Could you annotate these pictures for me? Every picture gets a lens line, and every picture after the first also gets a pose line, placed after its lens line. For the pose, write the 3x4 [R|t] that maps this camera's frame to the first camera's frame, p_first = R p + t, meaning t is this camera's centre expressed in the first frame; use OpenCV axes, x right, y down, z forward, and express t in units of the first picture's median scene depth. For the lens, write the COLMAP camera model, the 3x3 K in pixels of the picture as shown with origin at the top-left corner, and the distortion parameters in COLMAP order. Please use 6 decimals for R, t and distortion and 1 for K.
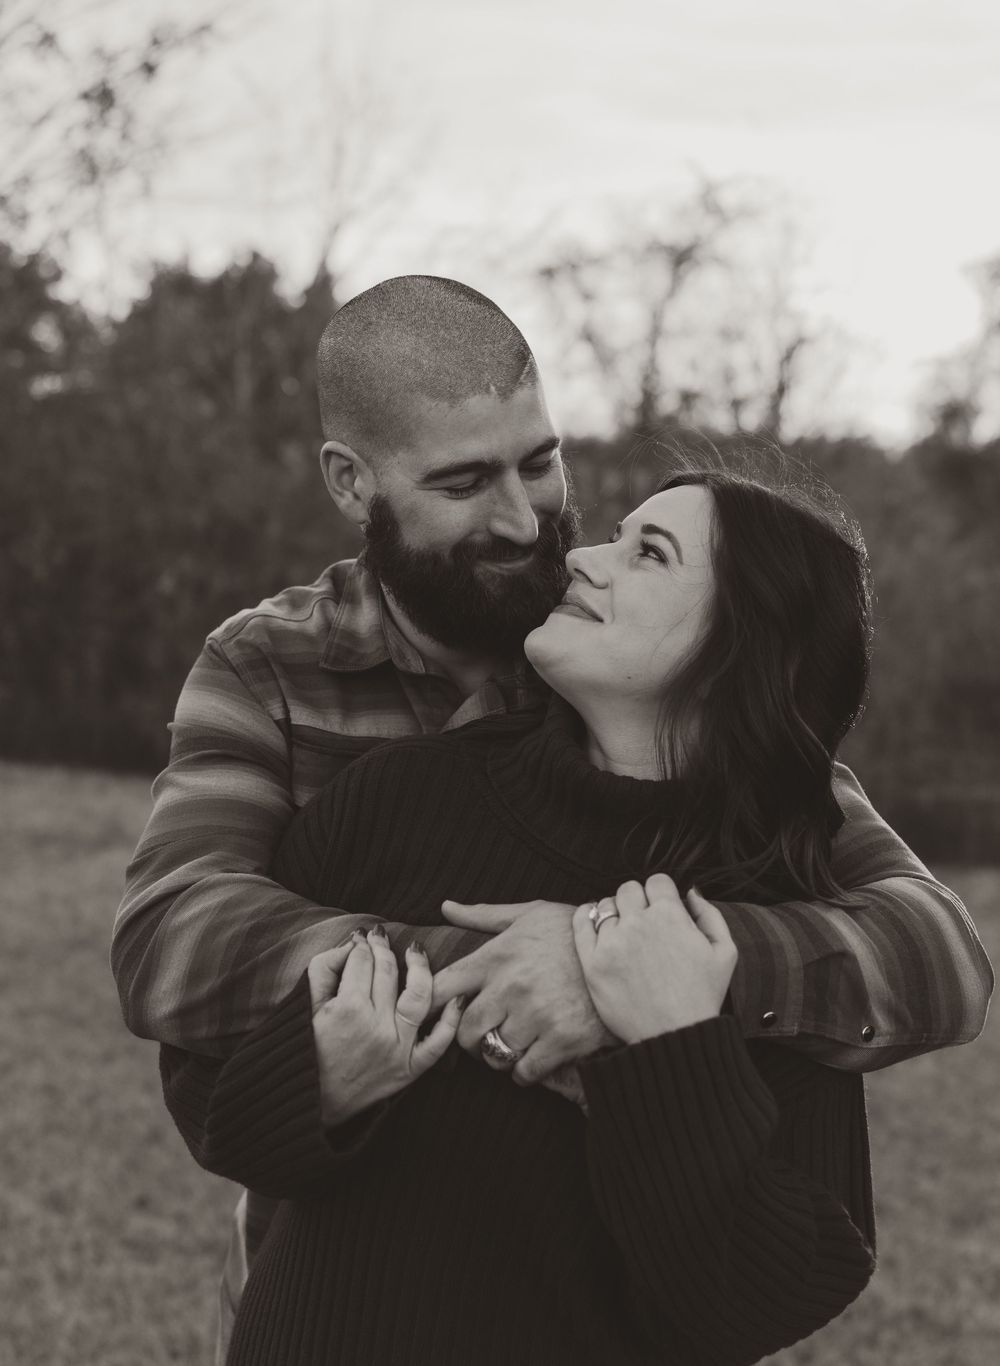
lens RADIAL K [[1953.8, 0, 497.6], [0, 1953.8, 699.6], [0, 0, 1]] dist [-0.020119, 0.043189]
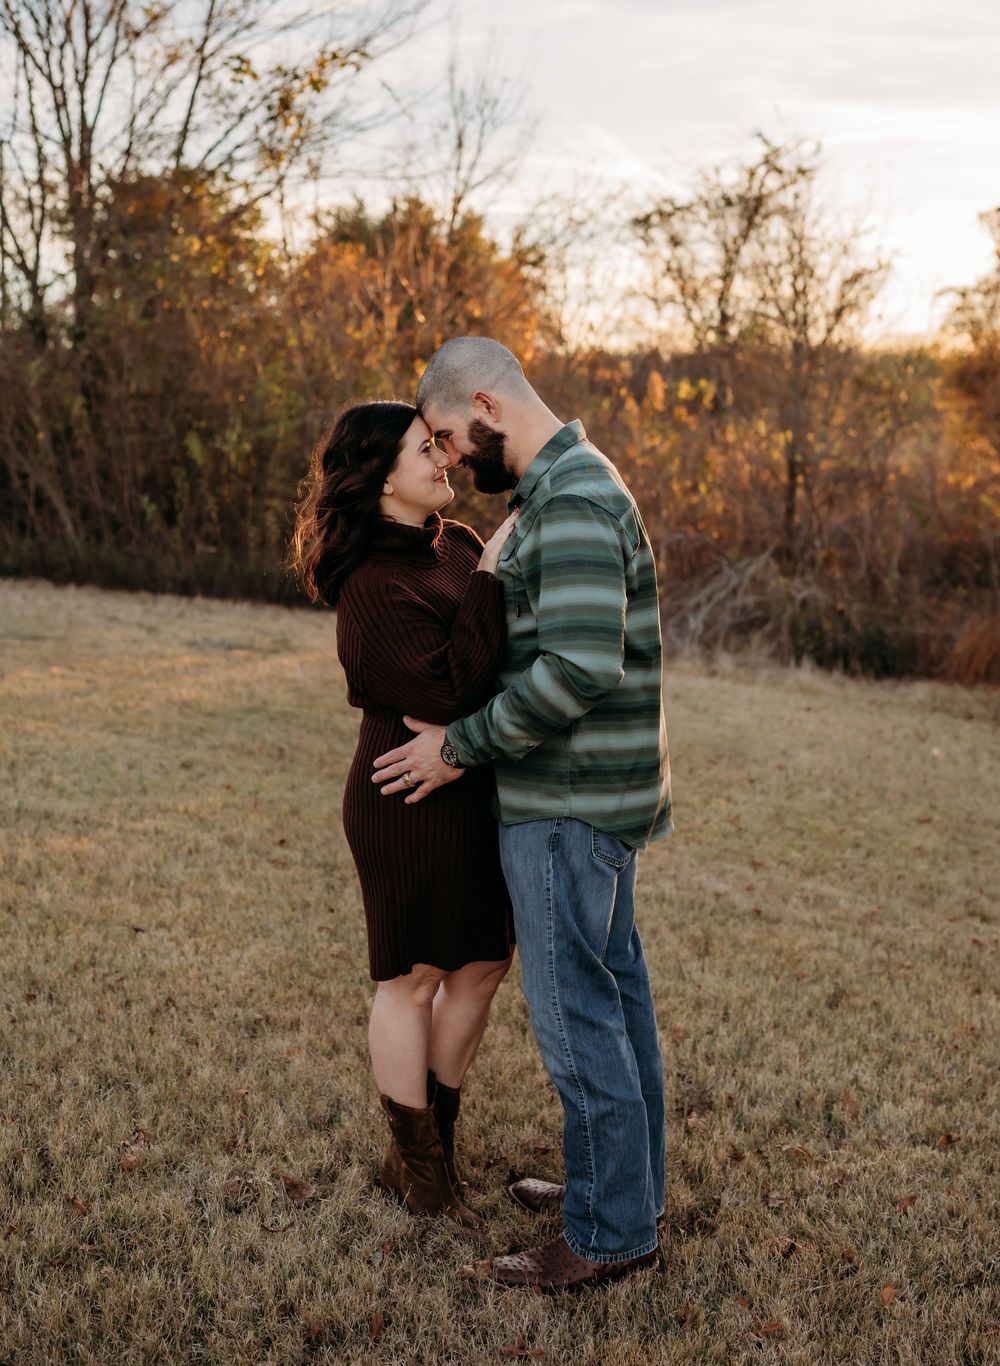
lens RADIAL K [[1685.9, 0, 502.5], [0, 1685.9, 558.0], [0, 0, 1]] dist [-0.024625, 0.095942]
pose [[0.997013, 0.008442, -0.076776, 0.036737], [-0.009275, 0.999902, -0.010505, 0.013457], [0.076680, 0.011185, 0.996993, -0.131868]]
